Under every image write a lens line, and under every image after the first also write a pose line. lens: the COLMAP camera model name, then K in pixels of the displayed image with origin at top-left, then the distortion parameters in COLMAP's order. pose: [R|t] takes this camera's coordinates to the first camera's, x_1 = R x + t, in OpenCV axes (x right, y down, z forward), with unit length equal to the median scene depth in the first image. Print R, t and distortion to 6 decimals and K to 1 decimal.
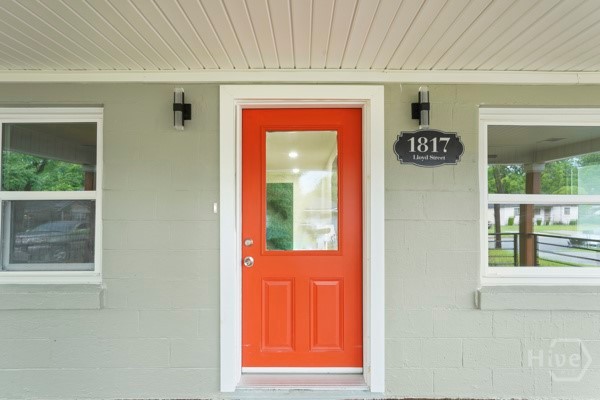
lens RADIAL K [[267.8, 0, 301.7], [0, 267.8, 201.0], [0, 0, 1]] dist [-0.008429, 0.005718]
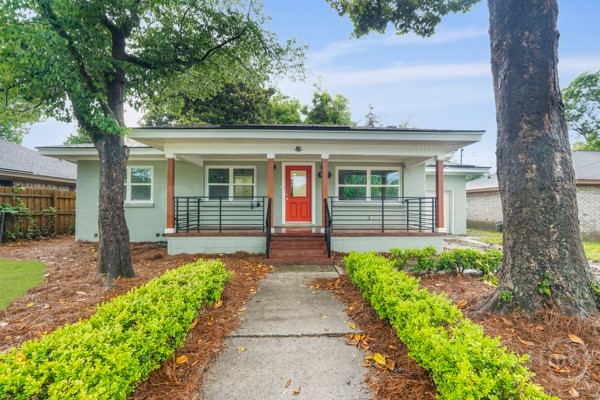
lens RADIAL K [[267.8, 0, 301.5], [0, 267.8, 197.7], [0, 0, 1]] dist [-0.008429, 0.005718]
pose [[0.999825, 0.004223, 0.018217, -0.028108], [-0.003977, 0.999900, -0.013540, 0.277652], [-0.018272, 0.013465, 0.999742, -3.743996]]
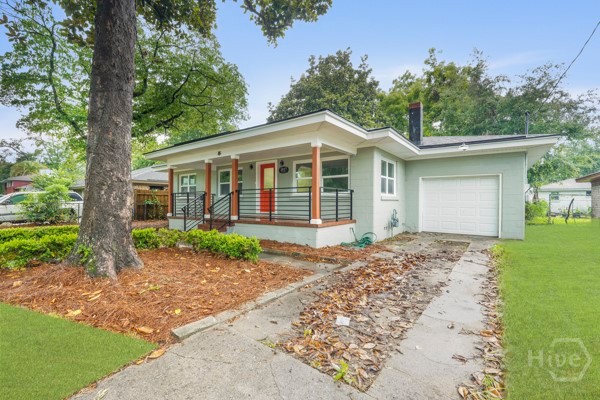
lens RADIAL K [[267.8, 0, 300.9], [0, 267.8, 204.2], [0, 0, 1]] dist [-0.008429, 0.005718]
pose [[0.807394, 0.004756, -0.589994, 3.810283], [0.008455, 0.999772, 0.019630, 0.375680], [0.589952, -0.020837, 0.807169, -3.071326]]
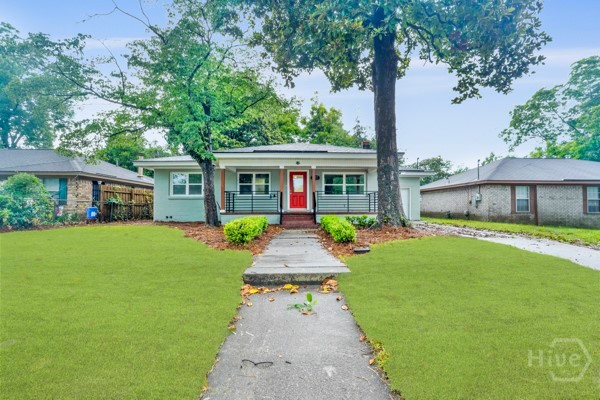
lens RADIAL K [[267.8, 0, 299.9], [0, 267.8, 199.9], [0, 0, 1]] dist [-0.008429, 0.005718]
pose [[0.999928, 0.001629, 0.011862, -0.032605], [-0.001526, 0.999962, -0.008621, 0.471475], [-0.011876, 0.008602, 0.999892, -6.250963]]
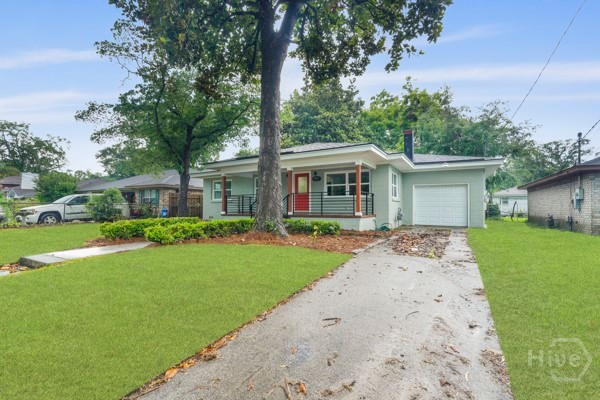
lens RADIAL K [[267.8, 0, 302.9], [0, 267.8, 204.3], [0, 0, 1]] dist [-0.008429, 0.005718]
pose [[0.867707, -0.005744, -0.497043, 3.585933], [0.006838, 0.999977, 0.000381, 0.468889], [0.497029, -0.003729, 0.867726, -5.225970]]
